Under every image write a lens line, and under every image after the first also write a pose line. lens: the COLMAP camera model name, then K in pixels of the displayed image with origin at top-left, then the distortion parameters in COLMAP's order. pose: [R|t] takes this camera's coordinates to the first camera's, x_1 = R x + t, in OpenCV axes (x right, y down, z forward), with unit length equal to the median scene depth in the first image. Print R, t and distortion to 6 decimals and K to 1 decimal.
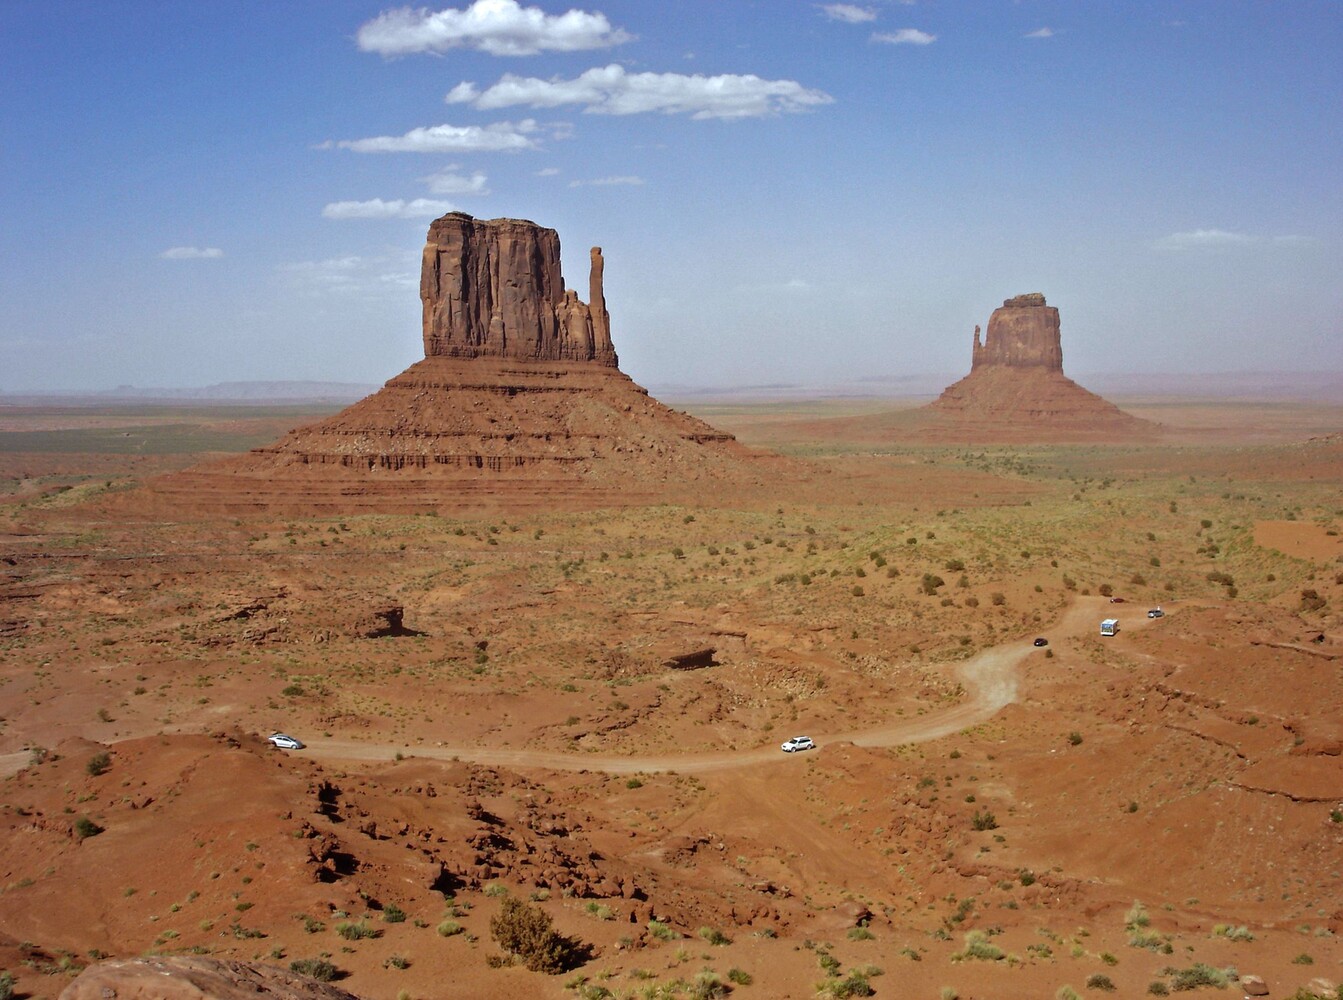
lens RADIAL K [[1447.0, 0, 671.5], [0, 1447.0, 500.0], [0, 0, 1]] dist [-0.025802, -0.011548]
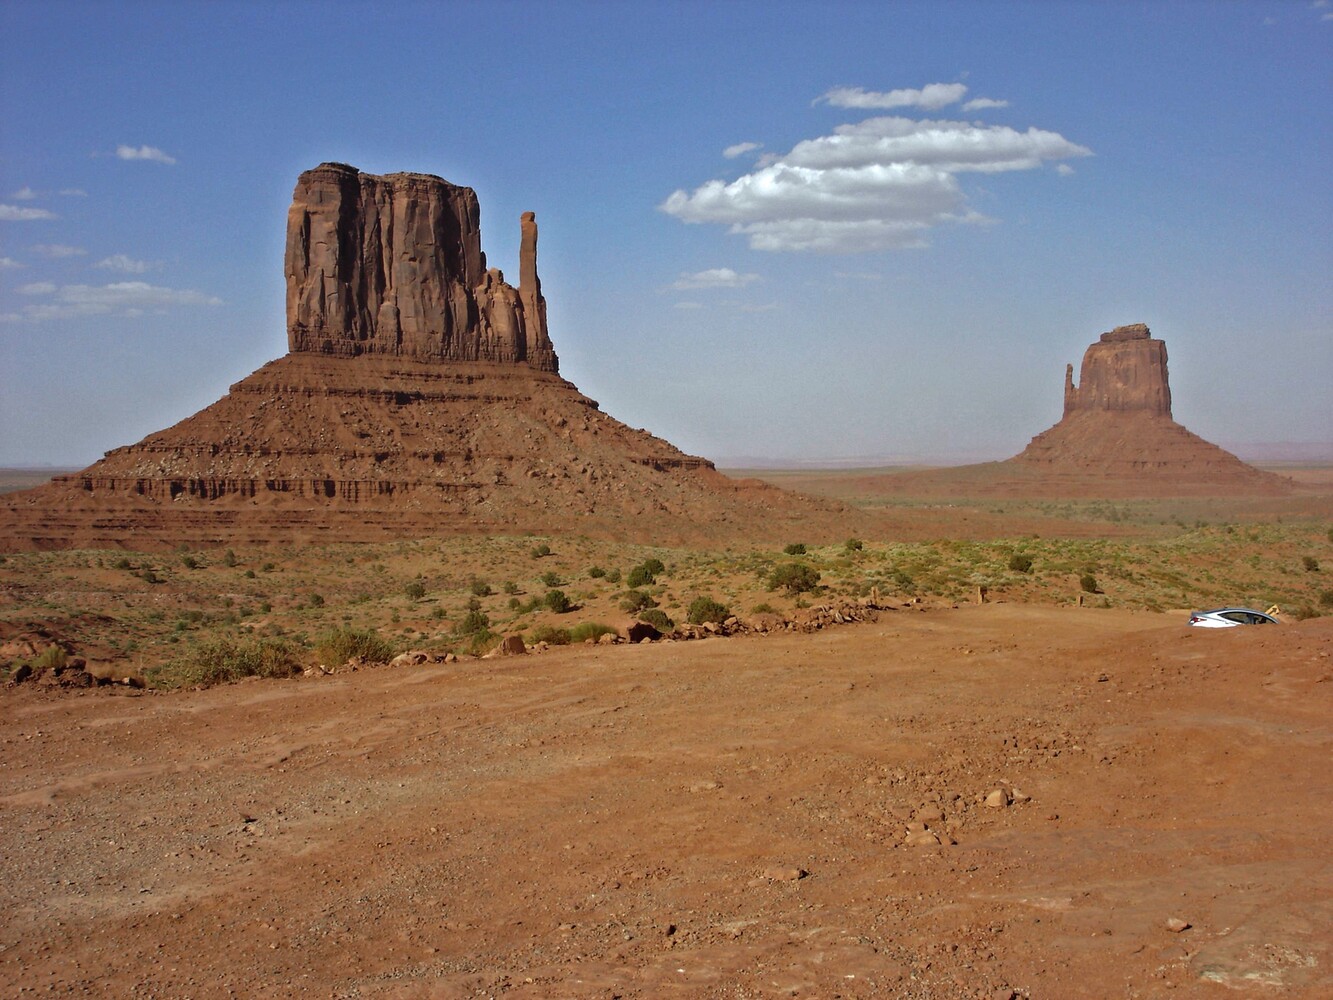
lens RADIAL K [[1557.0, 0, 666.5], [0, 1557.0, 500.0], [0, 0, 1]] dist [-0.024801, -0.015027]
pose [[0.998541, -0.001651, -0.053979, 0.065030], [-0.001121, 0.998684, -0.051276, 0.016111], [0.053992, 0.051261, 0.997225, 0.214291]]
